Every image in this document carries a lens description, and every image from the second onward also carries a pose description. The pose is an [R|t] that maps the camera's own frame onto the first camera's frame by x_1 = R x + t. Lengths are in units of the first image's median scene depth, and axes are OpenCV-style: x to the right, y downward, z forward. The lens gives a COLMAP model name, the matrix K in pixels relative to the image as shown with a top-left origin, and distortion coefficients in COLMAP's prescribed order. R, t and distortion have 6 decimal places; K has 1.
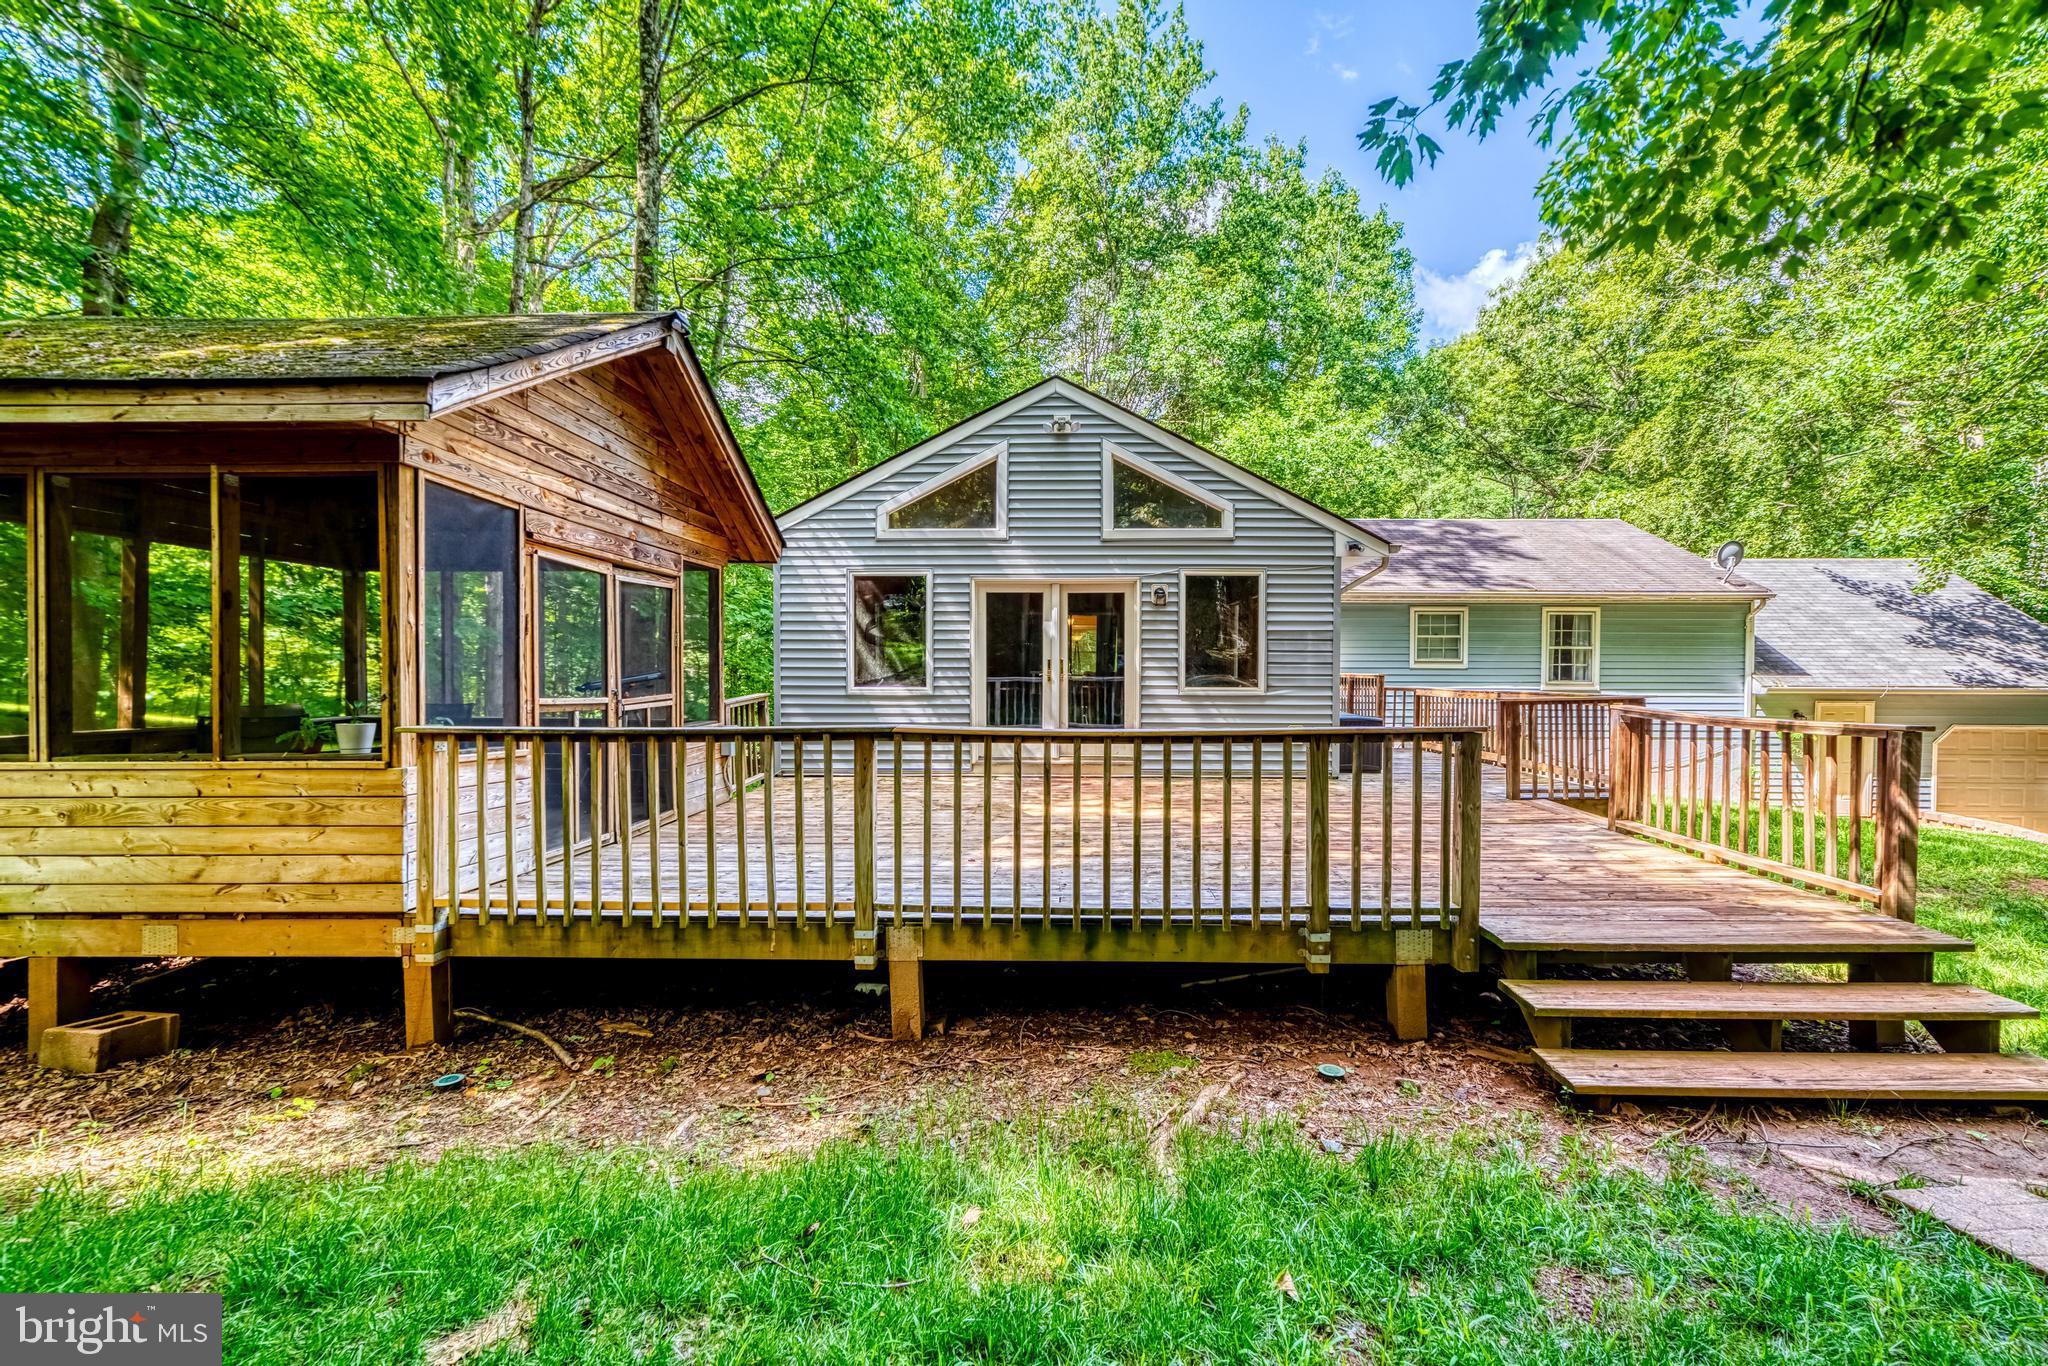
lens RADIAL K [[791.4, 0, 1036.2], [0, 791.4, 692.9], [0, 0, 1]] dist [-0.007127, 0.000286]
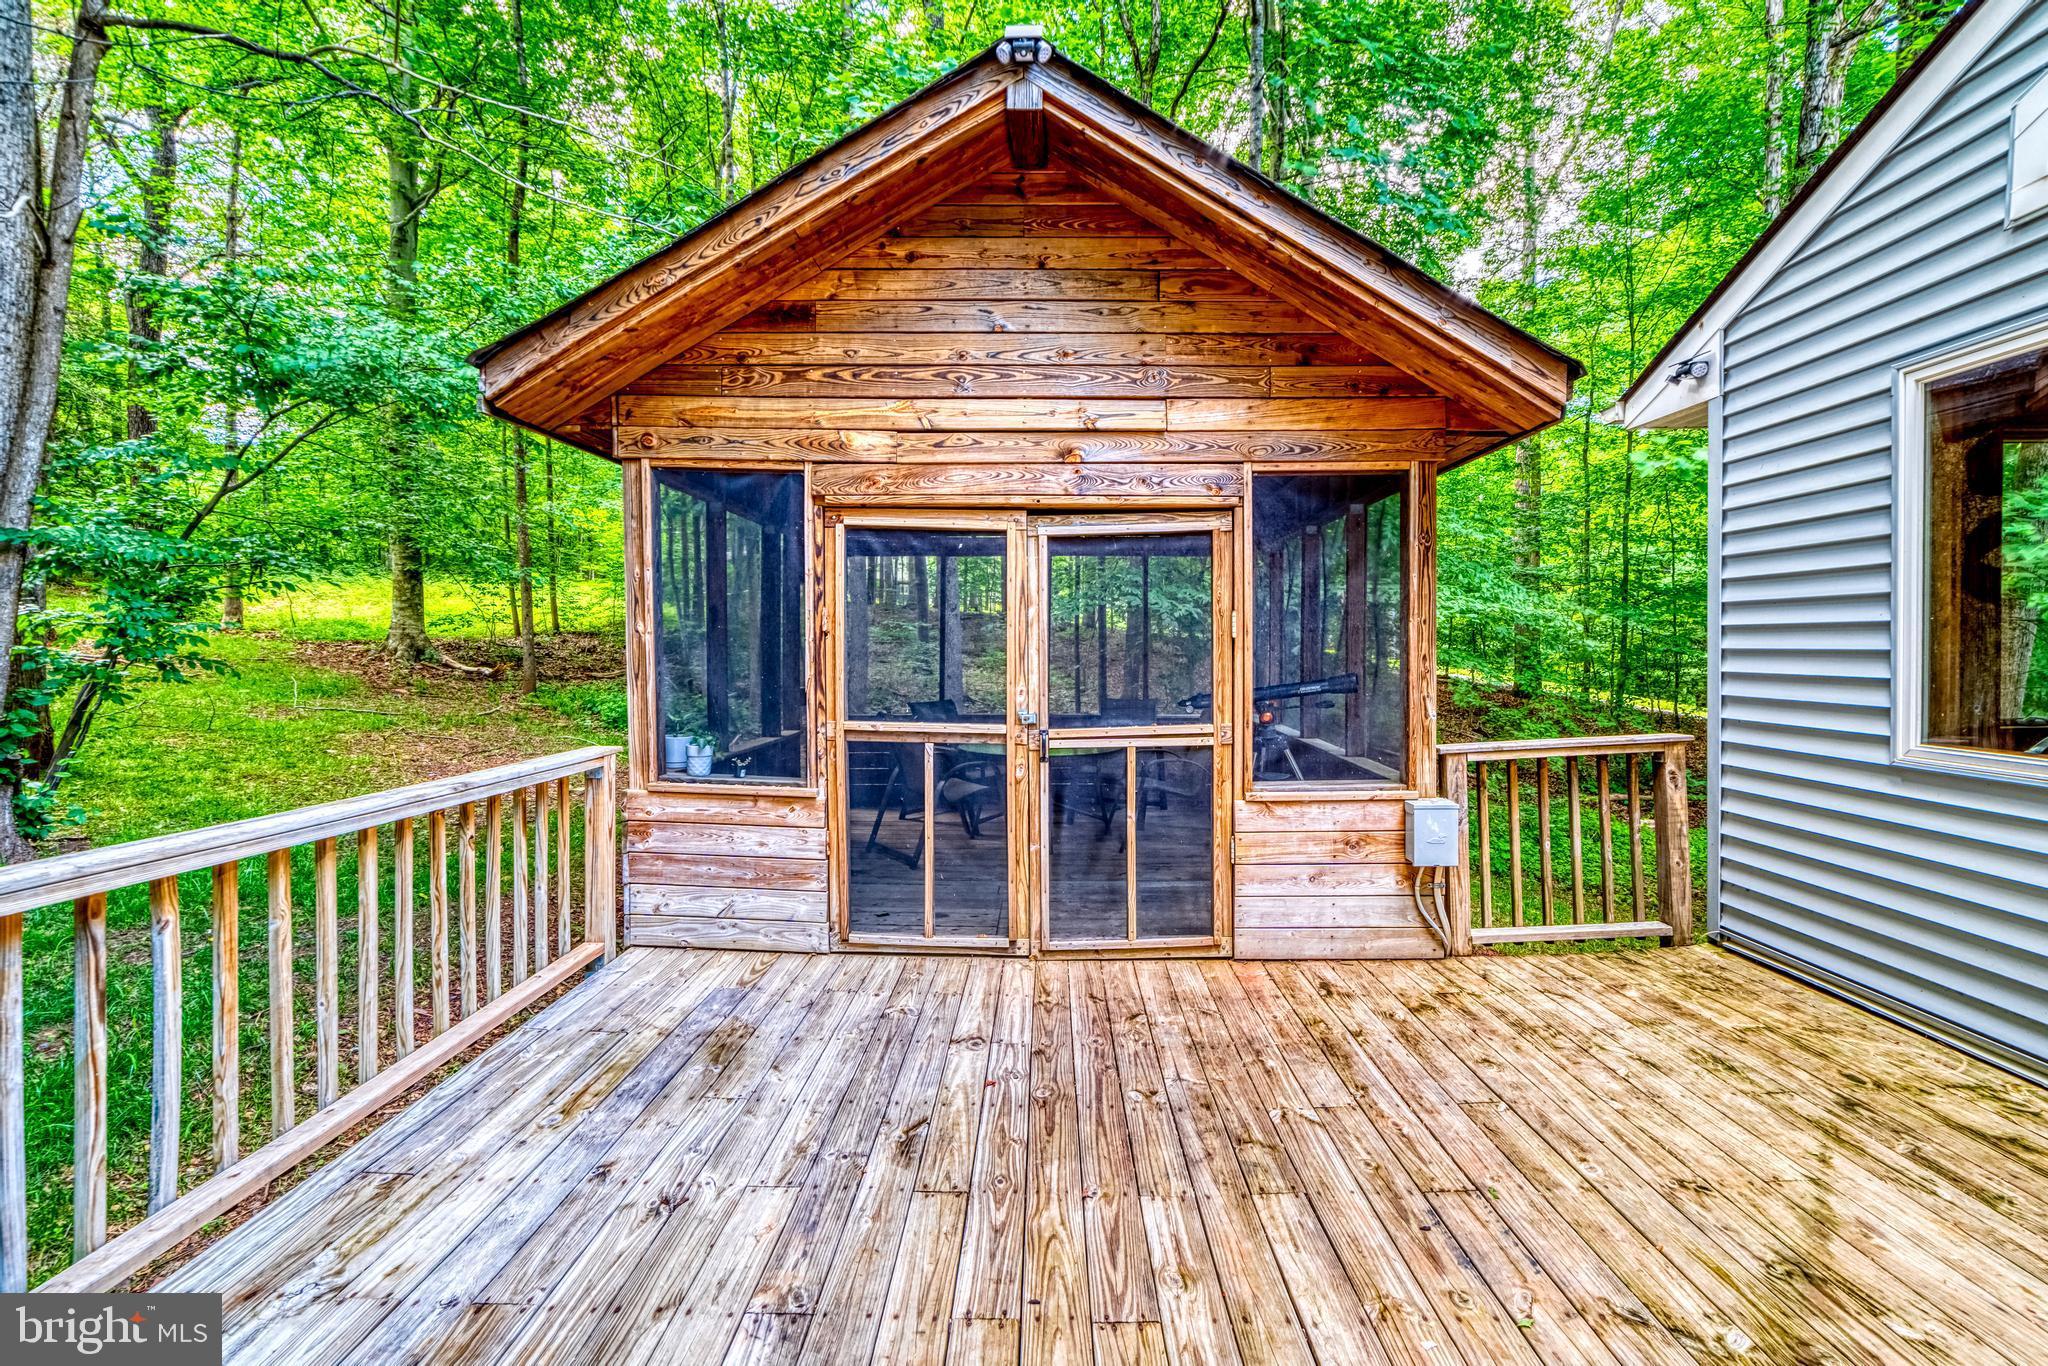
lens RADIAL K [[817.1, 0, 1036.3], [0, 817.1, 663.0], [0, 0, 1]] dist [-0.004470, 0.000136]
pose [[0.015869, 0.013473, -0.999783, 0.110643], [-0.021647, 0.999679, 0.013128, -0.052745], [0.999640, 0.021434, 0.016156, 1.007067]]
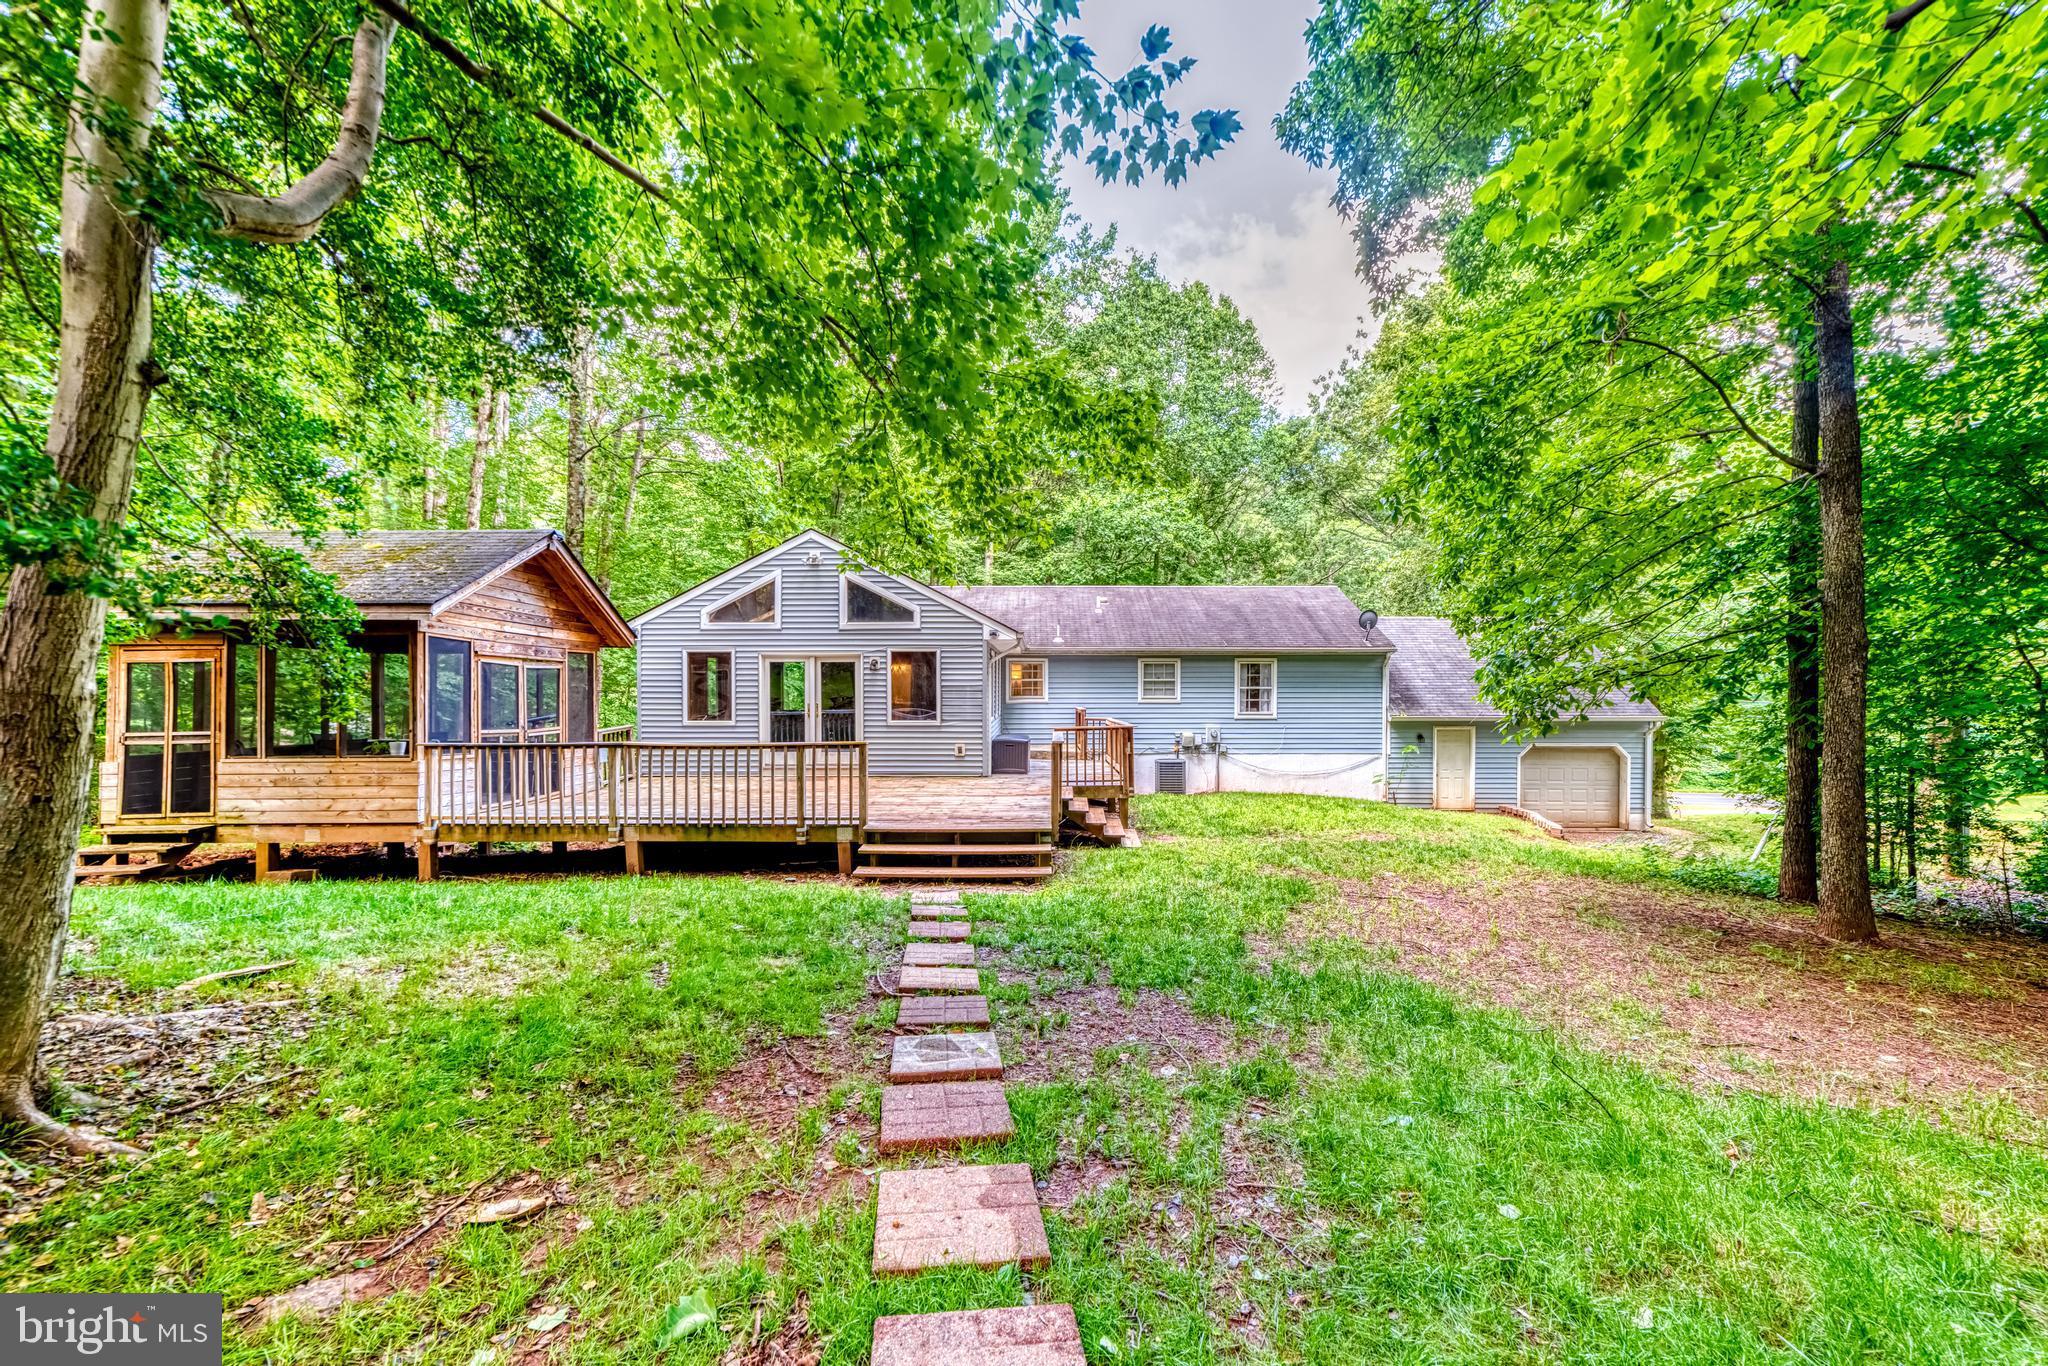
lens RADIAL K [[791.3, 0, 1025.1], [0, 791.3, 705.6], [0, 0, 1]] dist [-0.008286, -0.000012]
pose [[0.999930, -0.002210, 0.011612, 0.678995], [0.002357, 0.999918, -0.012602, -0.024626], [-0.011584, 0.012628, 0.999853, -0.952005]]
